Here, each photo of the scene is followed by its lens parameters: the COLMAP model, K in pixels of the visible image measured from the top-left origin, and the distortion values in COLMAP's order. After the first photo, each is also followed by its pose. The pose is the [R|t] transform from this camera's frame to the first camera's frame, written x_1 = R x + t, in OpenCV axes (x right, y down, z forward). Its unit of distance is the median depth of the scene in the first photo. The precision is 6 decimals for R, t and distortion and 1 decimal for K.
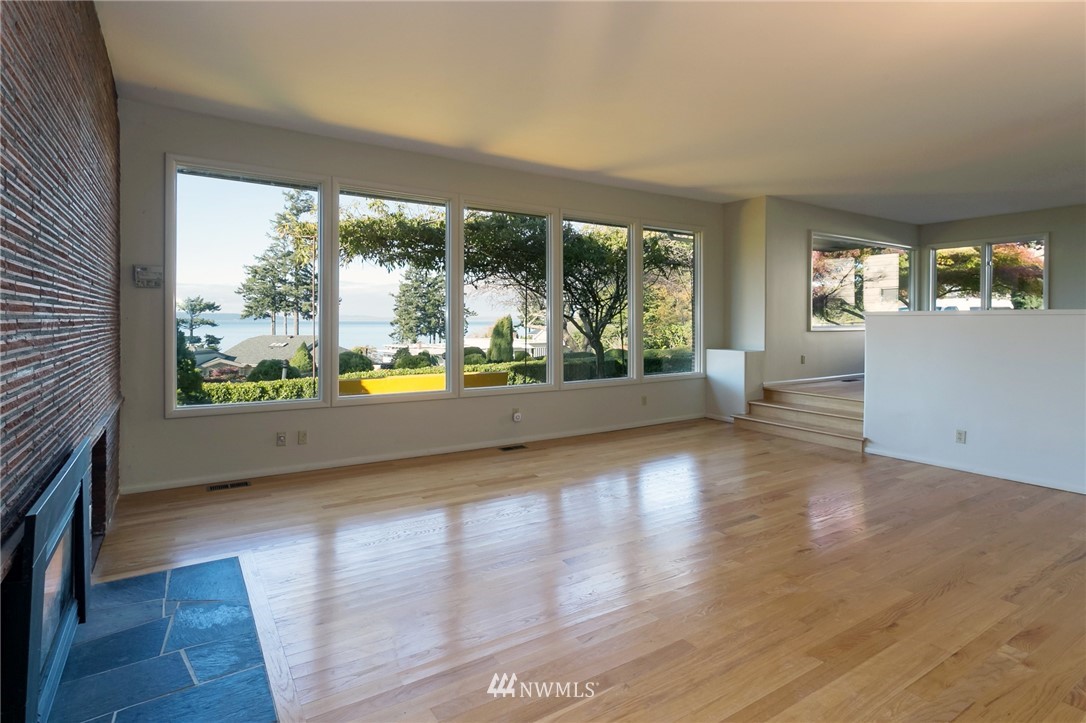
lens RADIAL K [[553.2, 0, 534.0], [0, 553.2, 318.5], [0, 0, 1]] dist [0.023915, -0.000328]
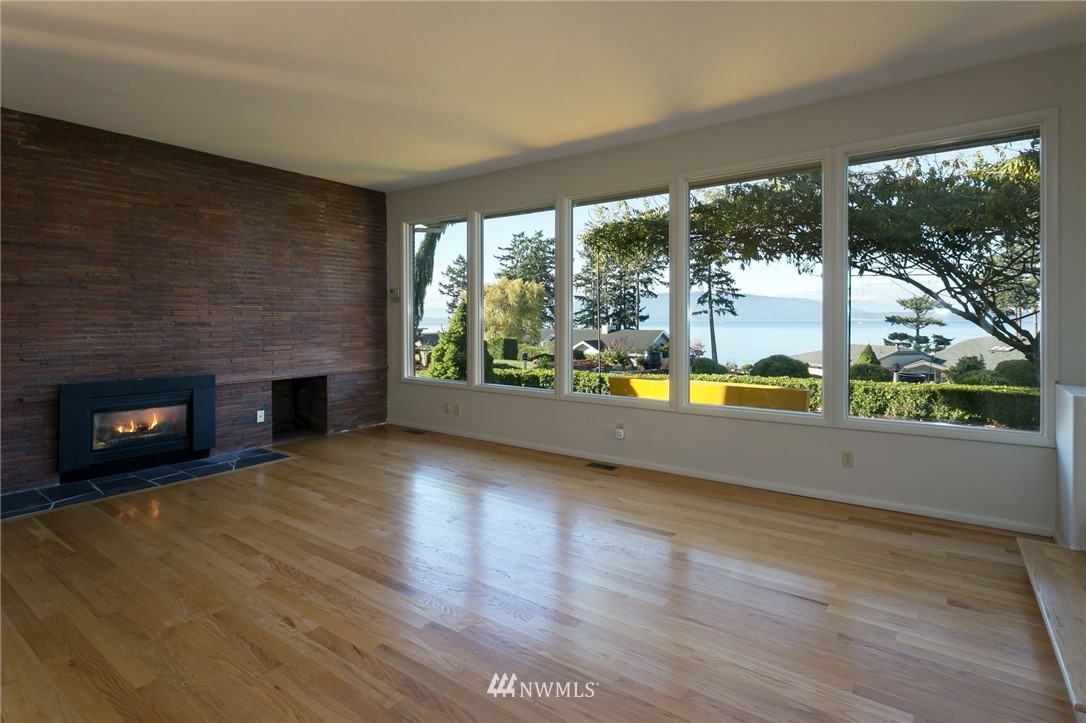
lens RADIAL K [[553.2, 0, 534.0], [0, 553.2, 318.5], [0, 0, 1]] dist [0.023915, -0.000328]
pose [[0.361271, -0.004959, -0.932448, 0.556271], [0.006558, 0.999975, -0.002778, 0.002394], [0.932438, -0.005111, 0.361295, 0.435321]]
